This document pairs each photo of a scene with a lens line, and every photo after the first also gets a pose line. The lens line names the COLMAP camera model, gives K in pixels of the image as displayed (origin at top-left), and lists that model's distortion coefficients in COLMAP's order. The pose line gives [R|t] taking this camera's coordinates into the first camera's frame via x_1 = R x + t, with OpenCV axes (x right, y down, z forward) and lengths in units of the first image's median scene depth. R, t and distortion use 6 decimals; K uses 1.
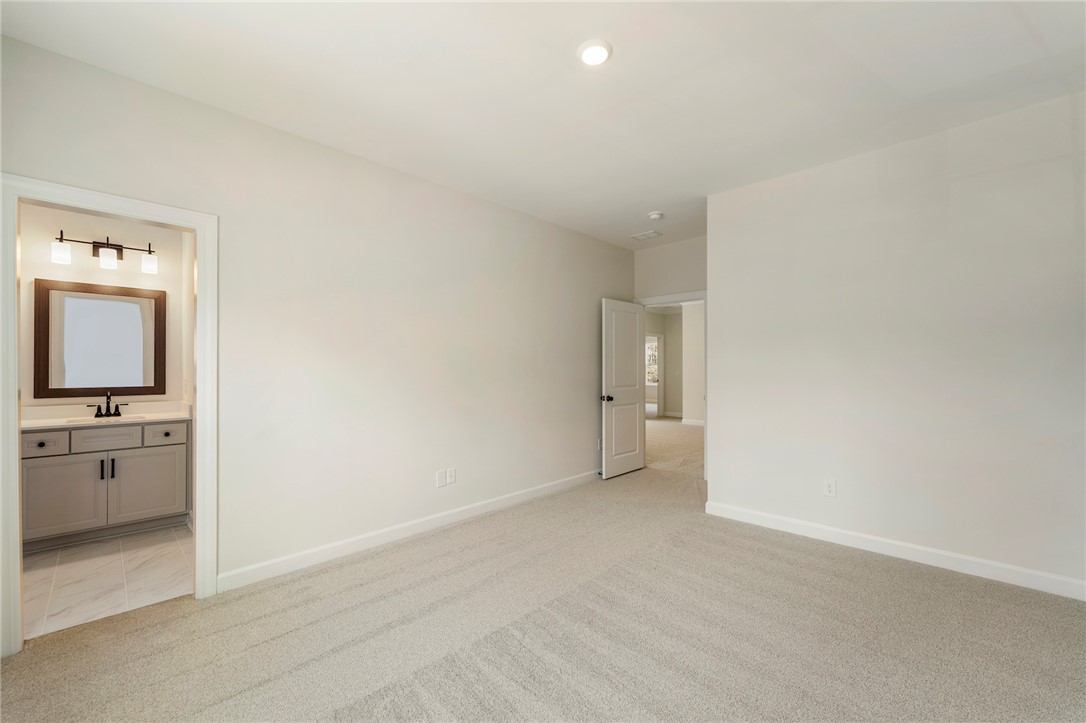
lens RADIAL K [[432.1, 0, 536.2], [0, 432.1, 373.7], [0, 0, 1]] dist [-0.000193, 0.000097]
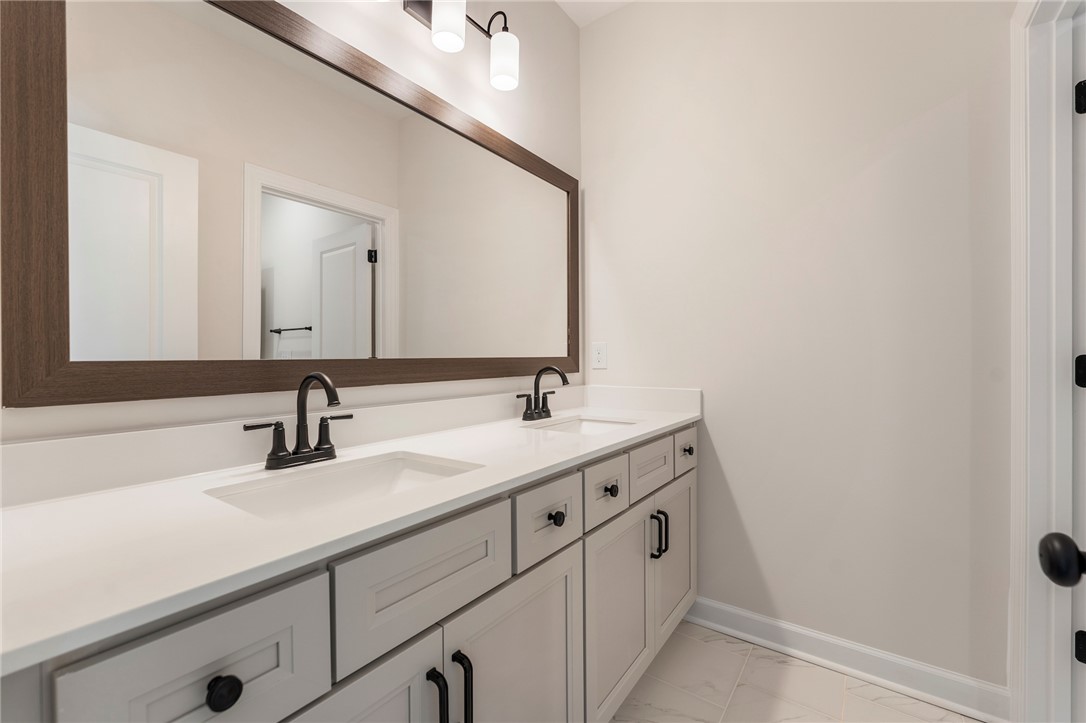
lens RADIAL K [[447.1, 0, 552.2], [0, 447.1, 361.8], [0, 0, 1]] dist [-0.000909, -0.000195]
pose [[0.984827, -0.008135, 0.173349, -0.895304], [0.008363, 0.999965, -0.000585, 0.036183], [-0.173338, 0.002026, 0.984860, 0.696149]]
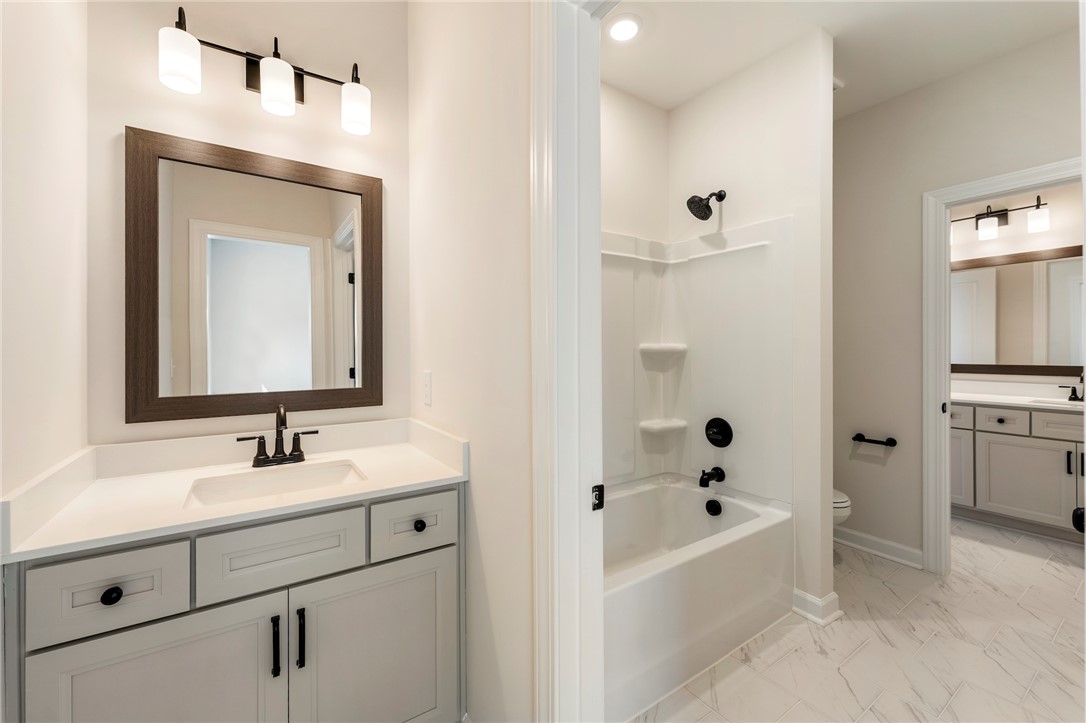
lens RADIAL K [[432.1, 0, 535.3], [0, 432.1, 353.6], [0, 0, 1]] dist [-0.000193, 0.000097]
pose [[0.979404, -0.008524, -0.201729, -0.672203], [0.007902, 0.999961, -0.003889, -0.003492], [0.201754, 0.002215, 0.979434, 0.648713]]
